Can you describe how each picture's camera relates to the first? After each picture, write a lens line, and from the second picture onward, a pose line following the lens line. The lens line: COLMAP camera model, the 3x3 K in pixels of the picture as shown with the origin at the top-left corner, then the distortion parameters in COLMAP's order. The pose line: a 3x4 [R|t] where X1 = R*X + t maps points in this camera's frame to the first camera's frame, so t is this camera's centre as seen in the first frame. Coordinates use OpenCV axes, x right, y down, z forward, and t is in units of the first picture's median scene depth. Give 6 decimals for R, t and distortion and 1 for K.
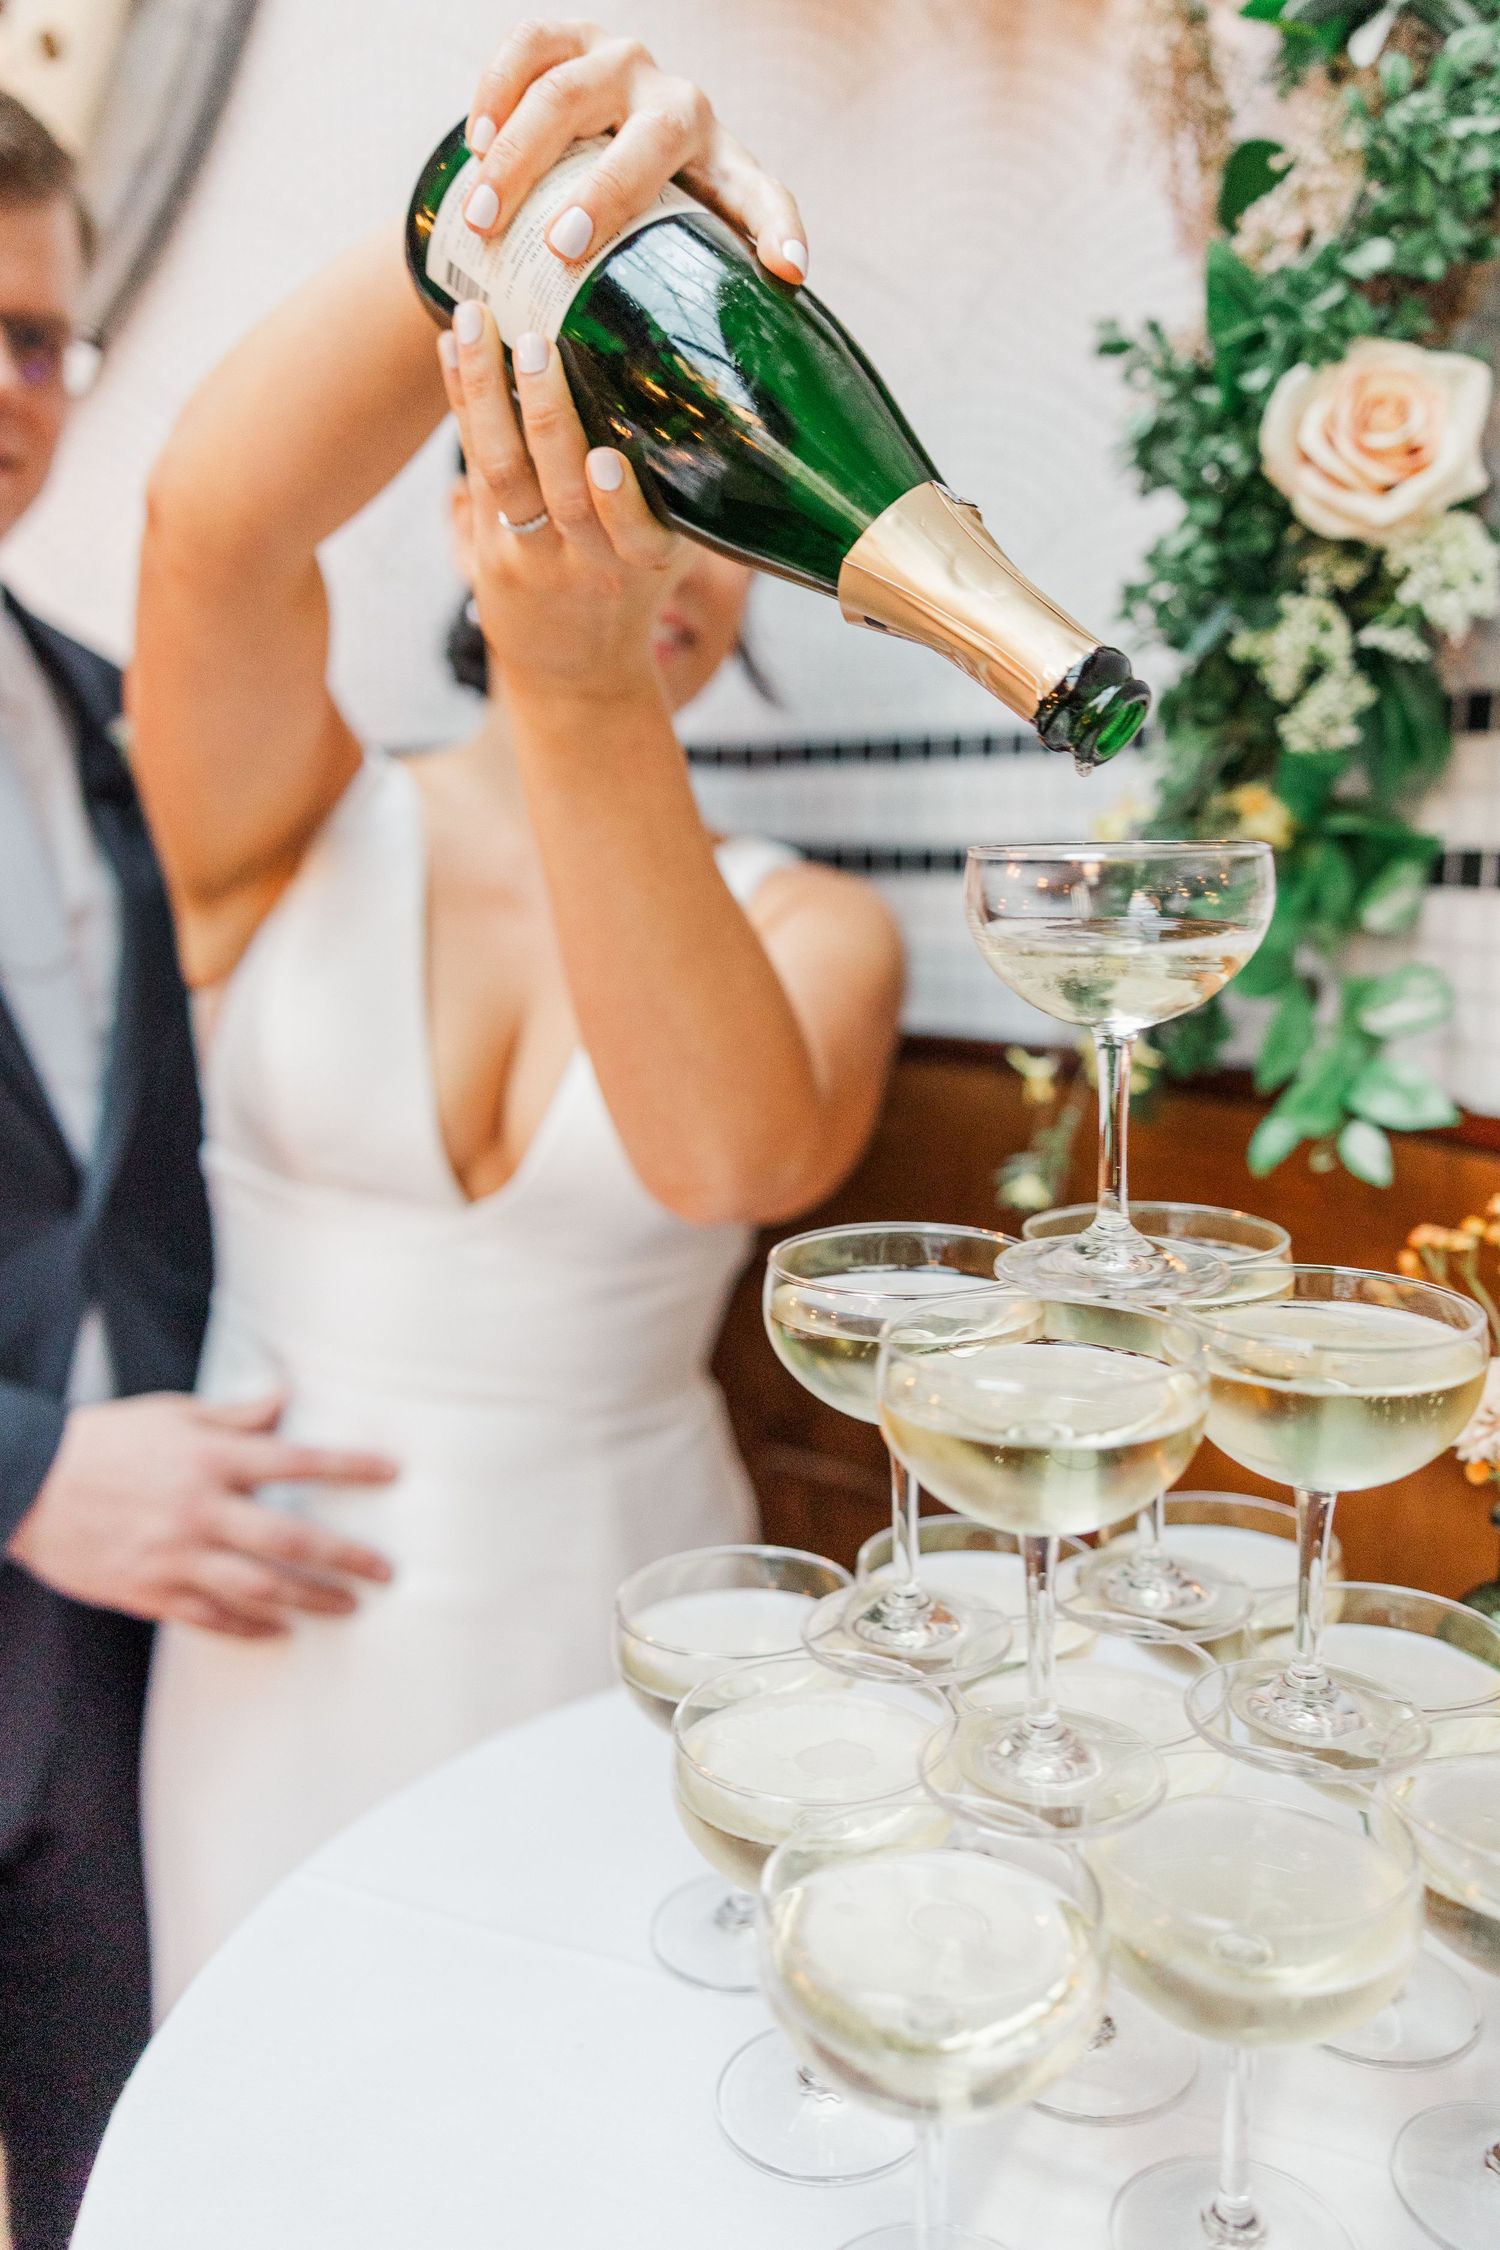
lens RADIAL K [[1851.5, 0, 765.1], [0, 1851.5, 1121.4], [0, 0, 1]] dist [0.007477, 0.003686]
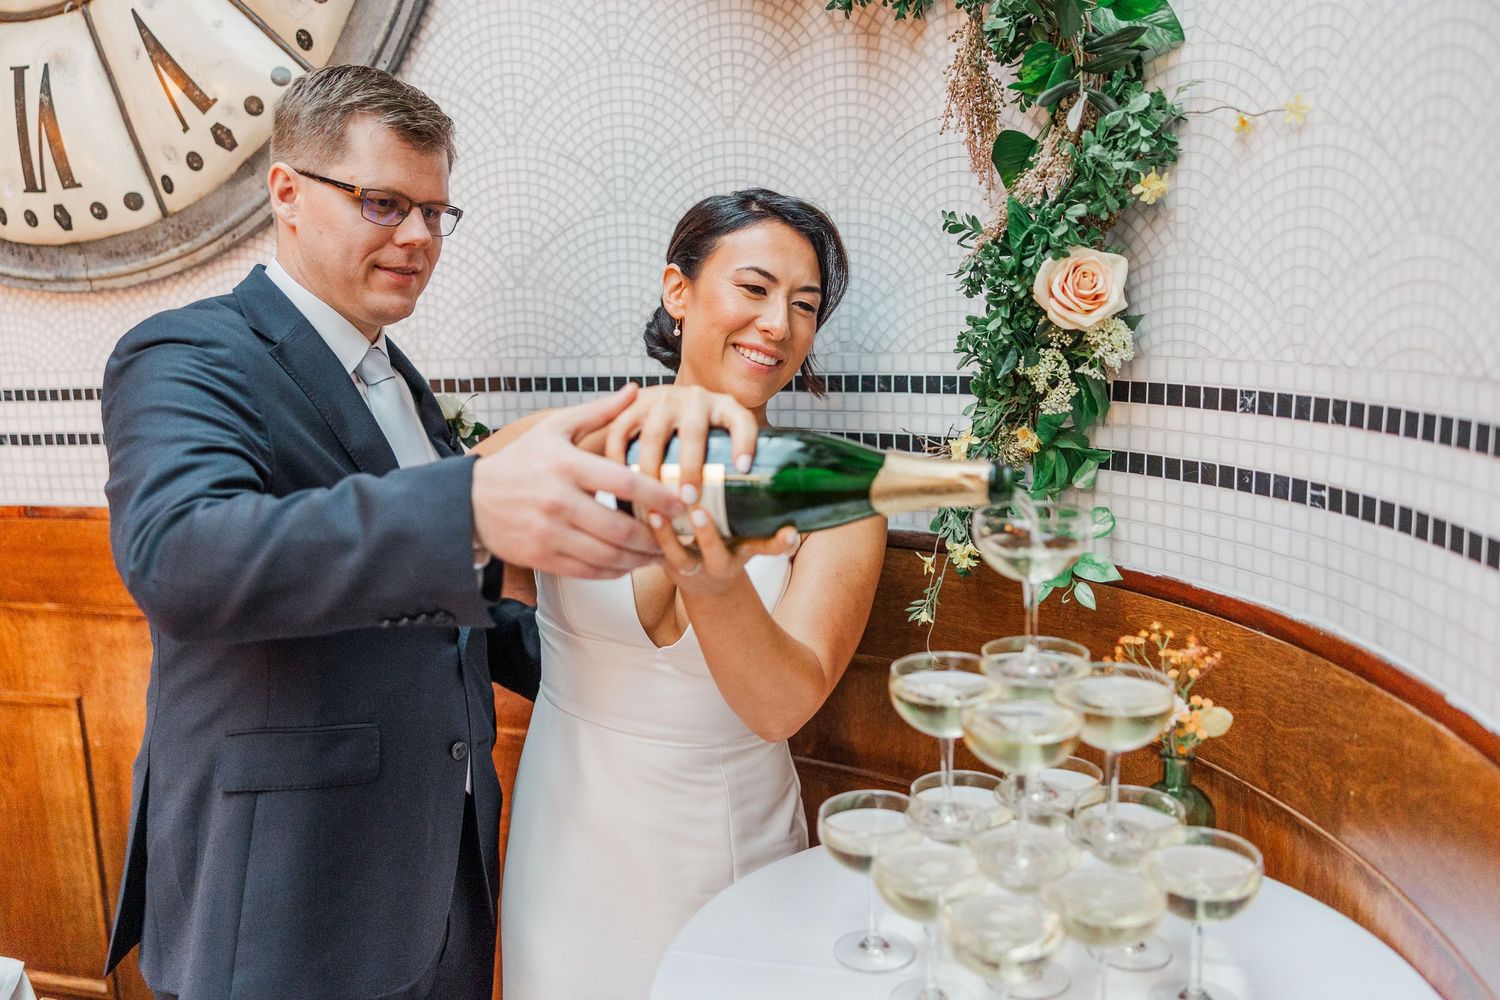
lens RADIAL K [[1234.4, 0, 741.7], [0, 1234.4, 503.2], [0, 0, 1]] dist [0.007477, 0.003686]
pose [[0.990286, -0.039670, 0.133267, -0.286812], [0.039720, 0.999208, 0.002282, -0.115792], [-0.133252, 0.003034, 0.991077, -0.436031]]
